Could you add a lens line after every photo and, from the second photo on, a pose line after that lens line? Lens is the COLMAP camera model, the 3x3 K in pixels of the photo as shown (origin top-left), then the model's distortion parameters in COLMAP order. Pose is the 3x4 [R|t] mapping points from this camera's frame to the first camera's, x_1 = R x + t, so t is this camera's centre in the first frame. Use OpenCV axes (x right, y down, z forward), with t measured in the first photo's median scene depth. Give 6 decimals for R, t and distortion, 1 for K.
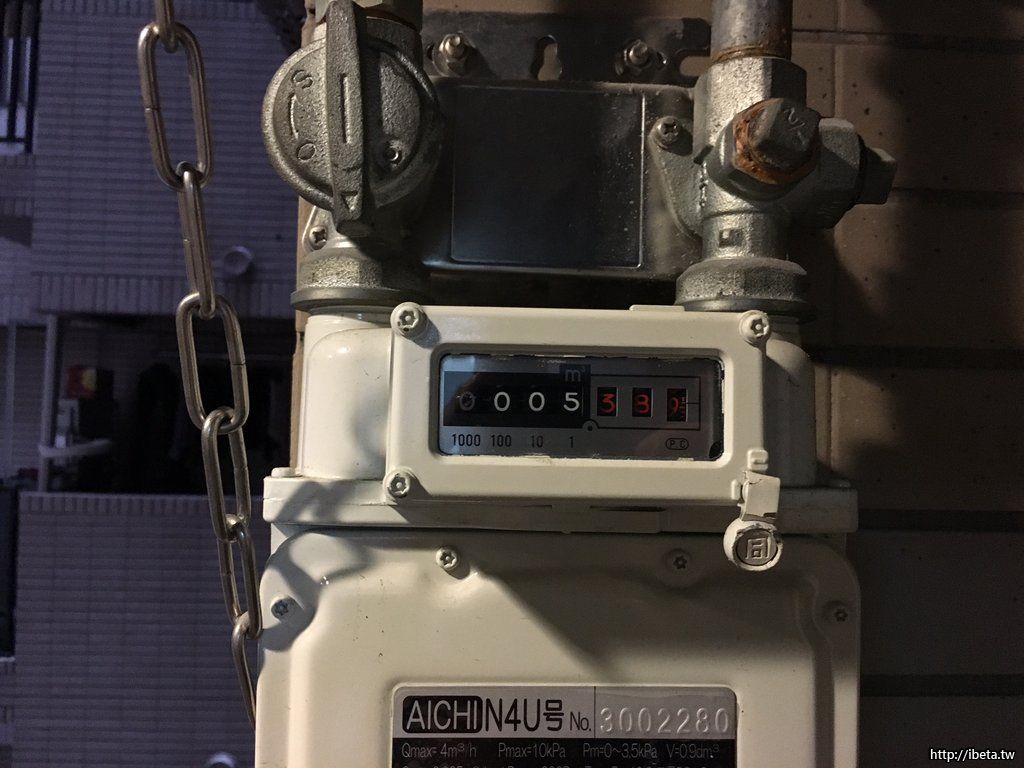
lens RADIAL K [[871.1, 0, 517.0], [0, 871.1, 385.1], [0, 0, 1]] dist [0.046209, -0.002622]
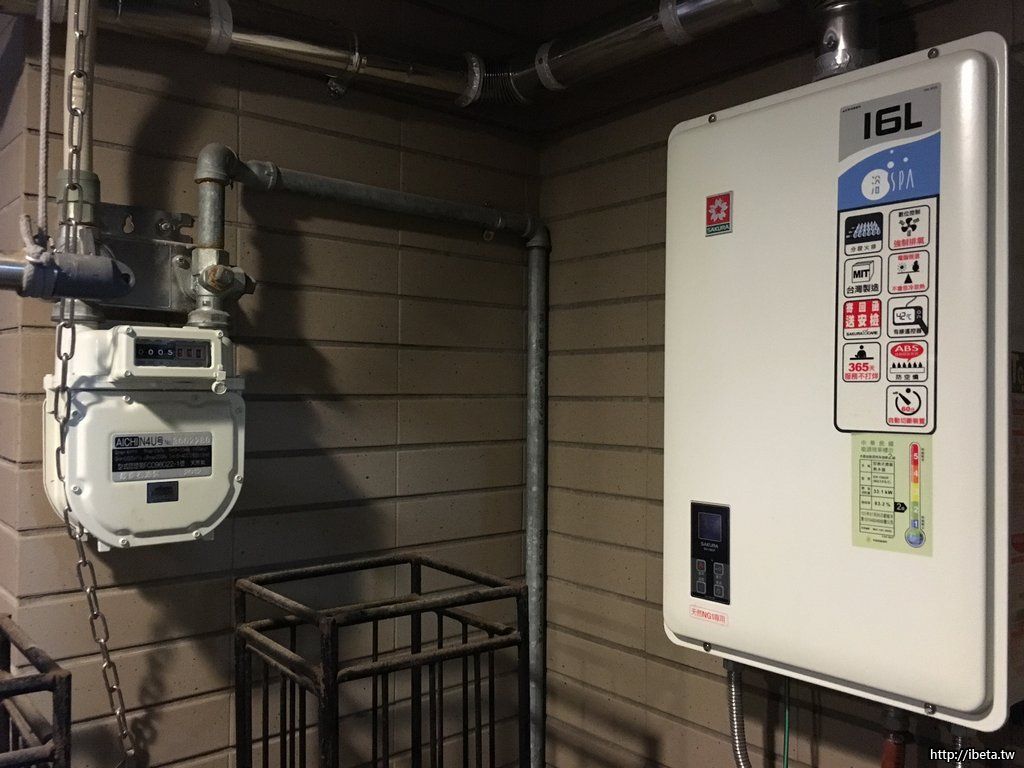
lens RADIAL K [[871.1, 0, 515.3], [0, 871.1, 381.3], [0, 0, 1]] dist [0.046209, -0.002622]
pose [[0.790097, -0.008012, 0.612929, -0.992874], [-0.007723, 0.999705, 0.023023, 0.040567], [-0.612933, -0.022924, 0.789802, -2.669175]]
